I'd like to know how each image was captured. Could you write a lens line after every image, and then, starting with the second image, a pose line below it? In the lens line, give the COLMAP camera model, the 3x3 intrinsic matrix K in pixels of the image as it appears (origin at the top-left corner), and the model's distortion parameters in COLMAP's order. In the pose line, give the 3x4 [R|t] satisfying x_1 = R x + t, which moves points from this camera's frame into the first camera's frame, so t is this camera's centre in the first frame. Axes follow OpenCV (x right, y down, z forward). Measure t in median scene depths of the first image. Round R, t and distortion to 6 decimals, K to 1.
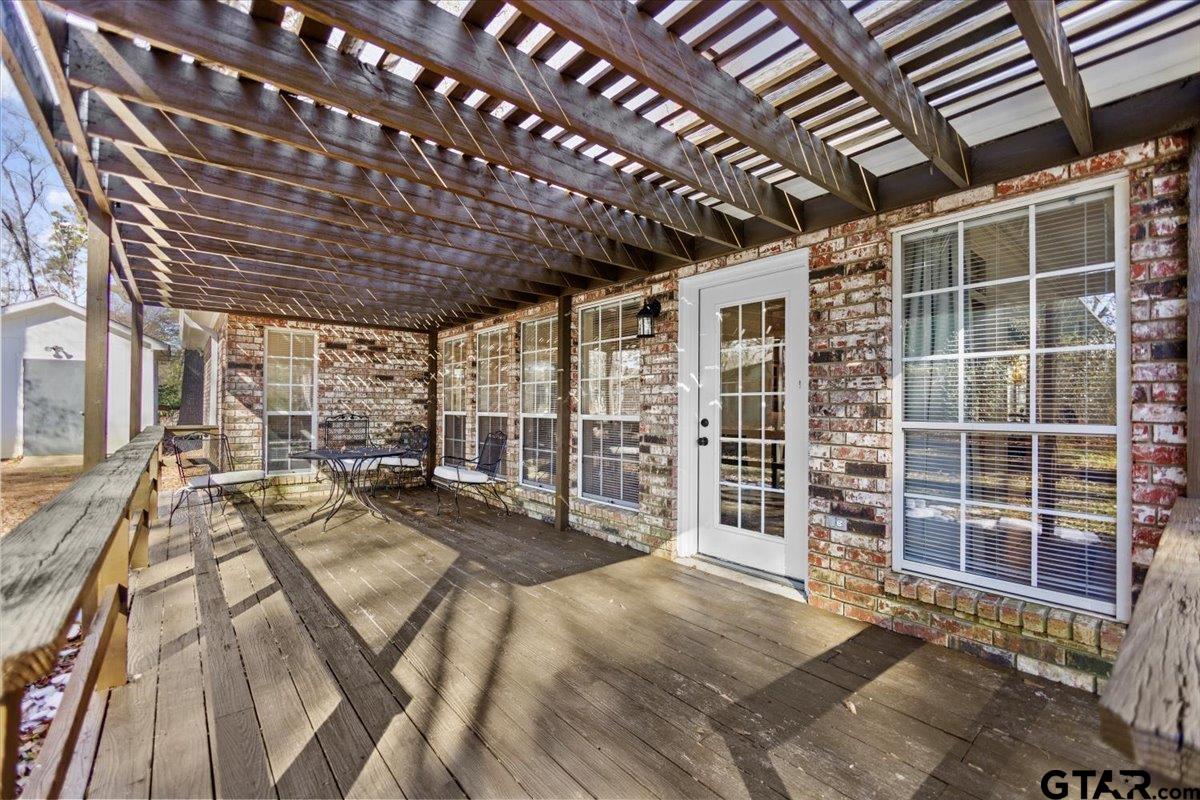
lens RADIAL K [[505.0, 0, 599.8], [0, 505.0, 400.7], [0, 0, 1]] dist [-0.010273, 0.000739]
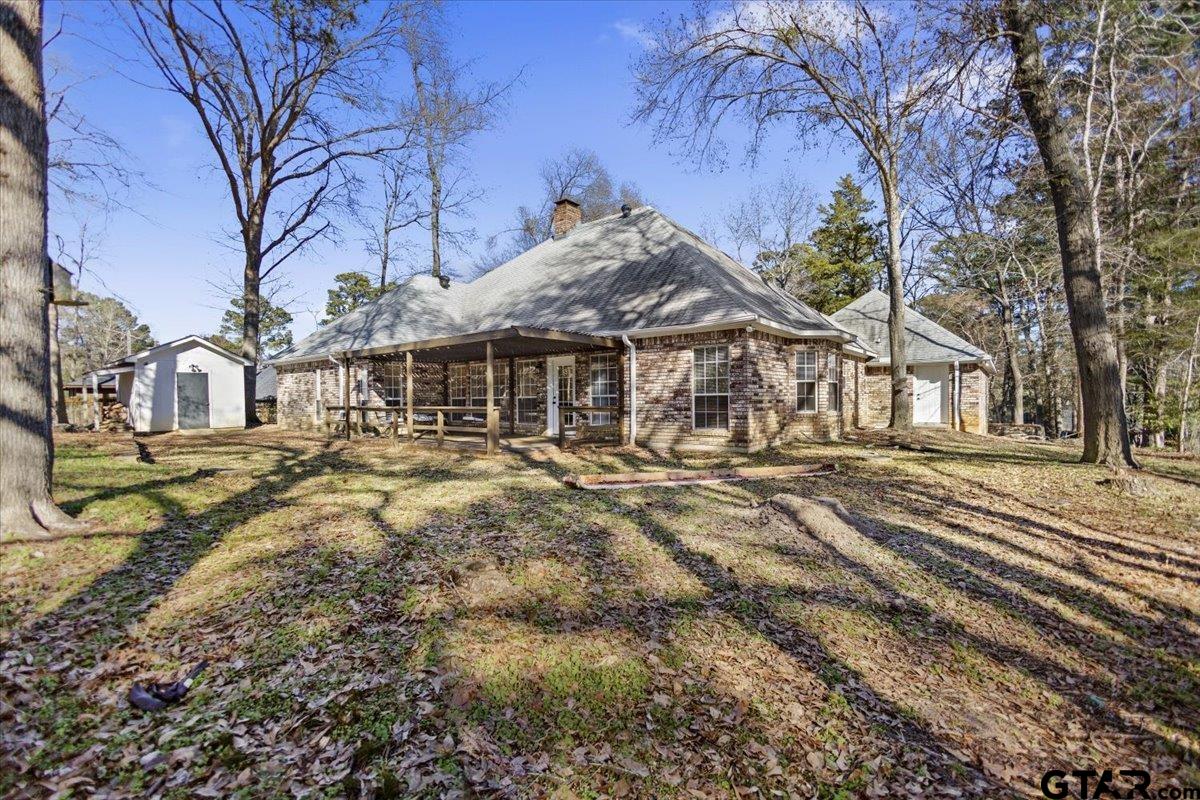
lens RADIAL K [[505.0, 0, 599.7], [0, 505.0, 396.7], [0, 0, 1]] dist [-0.010273, 0.000739]
pose [[0.981797, -0.018427, 0.189035, -0.157051], [0.016041, 0.999771, 0.014146, -0.009111], [-0.189253, -0.010856, 0.981868, -2.570804]]
